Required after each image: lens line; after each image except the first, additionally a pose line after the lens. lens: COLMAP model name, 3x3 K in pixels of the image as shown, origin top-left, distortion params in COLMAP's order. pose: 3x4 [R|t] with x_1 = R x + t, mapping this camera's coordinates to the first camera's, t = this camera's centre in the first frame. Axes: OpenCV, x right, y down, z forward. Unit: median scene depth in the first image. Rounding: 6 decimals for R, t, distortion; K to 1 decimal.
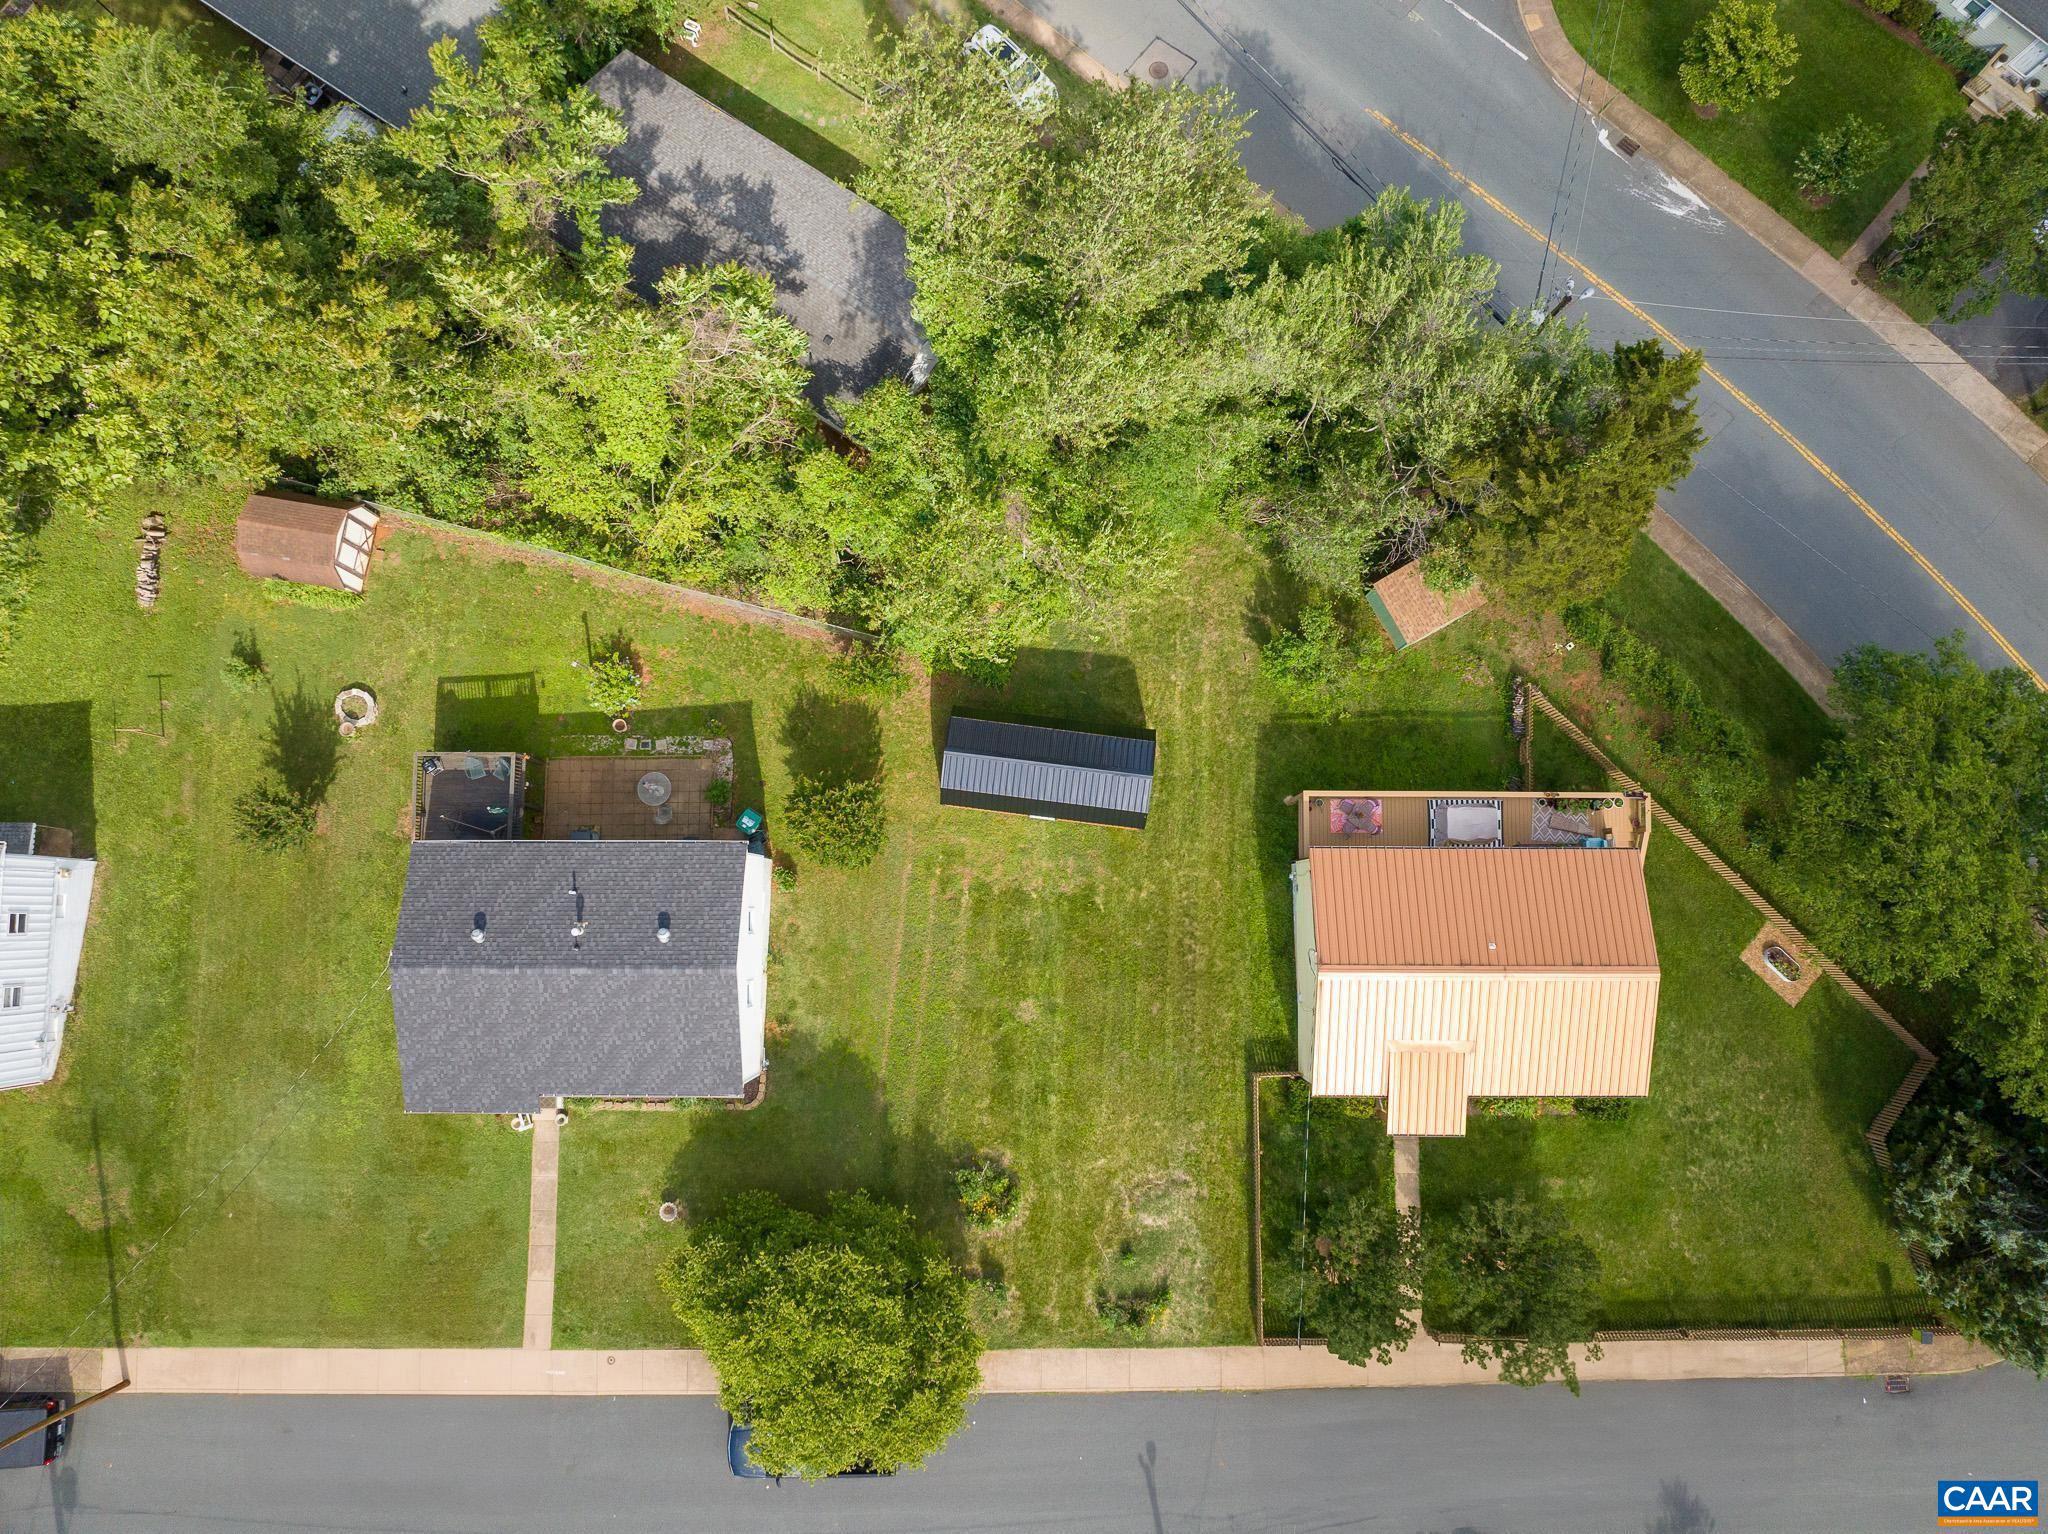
lens RADIAL K [[1430.9, 0, 1034.0], [0, 1430.9, 753.7], [0, 0, 1]] dist [-0.039109, 0.006406]
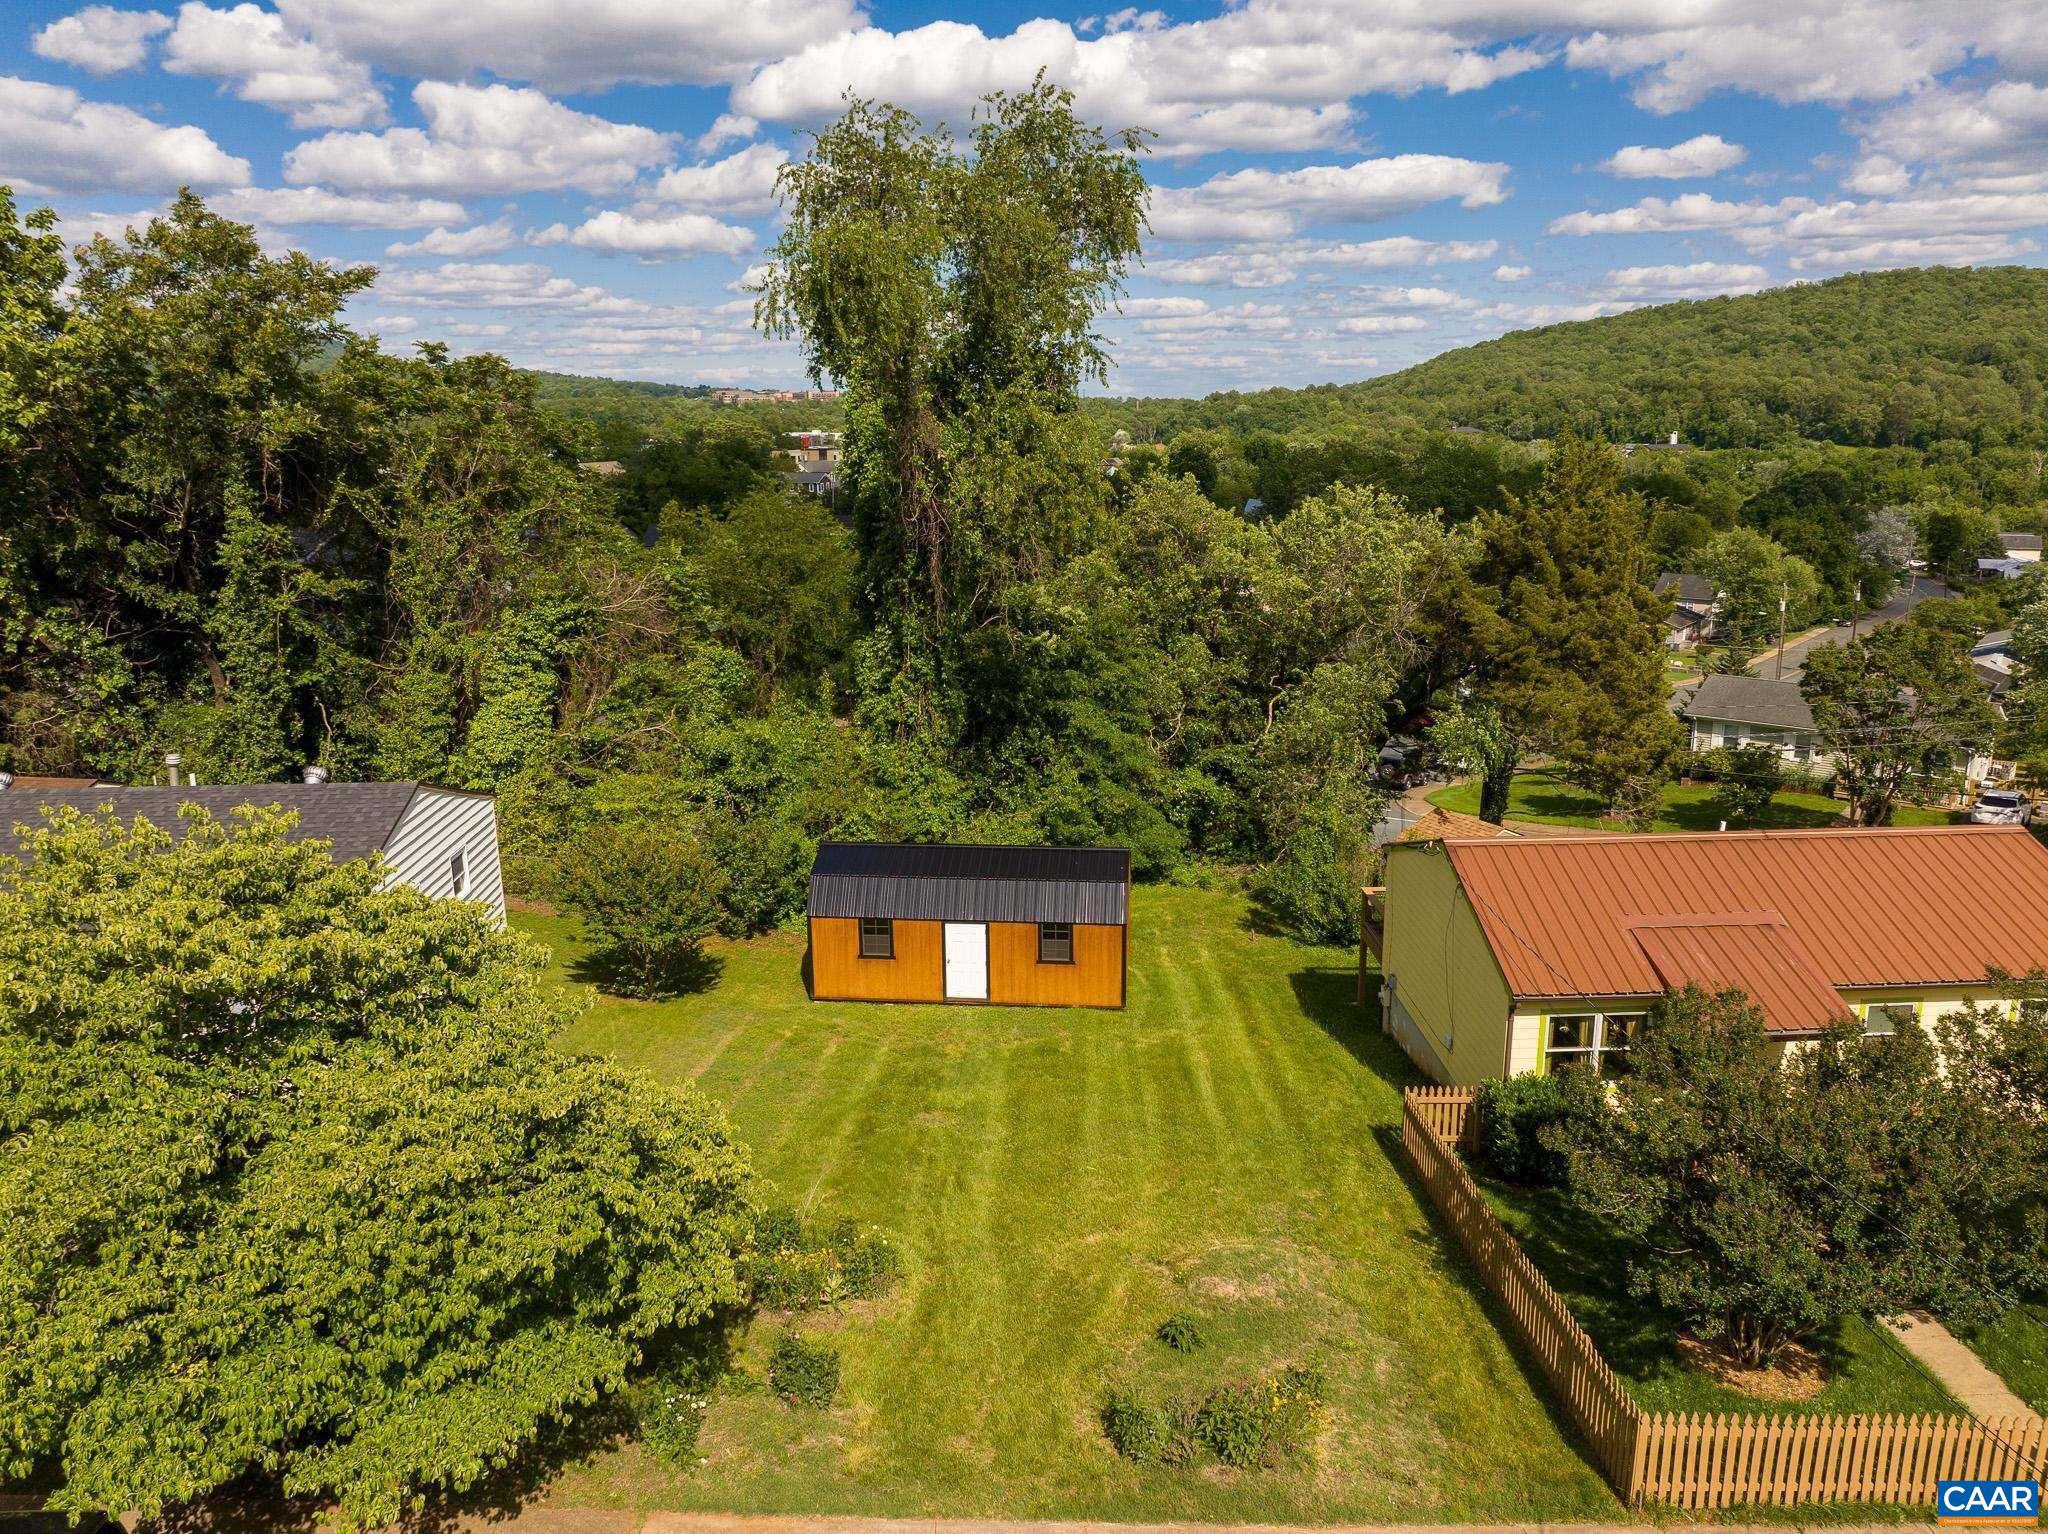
lens RADIAL K [[1440.2, 0, 1033.9], [0, 1440.2, 755.4], [0, 0, 1]] dist [-0.036620, 0.001582]
pose [[0.999502, -0.009642, 0.030060, 0.018177], [0.031543, 0.343002, -0.938805, 0.639496], [-0.001258, 0.939285, 0.343135, 0.728642]]
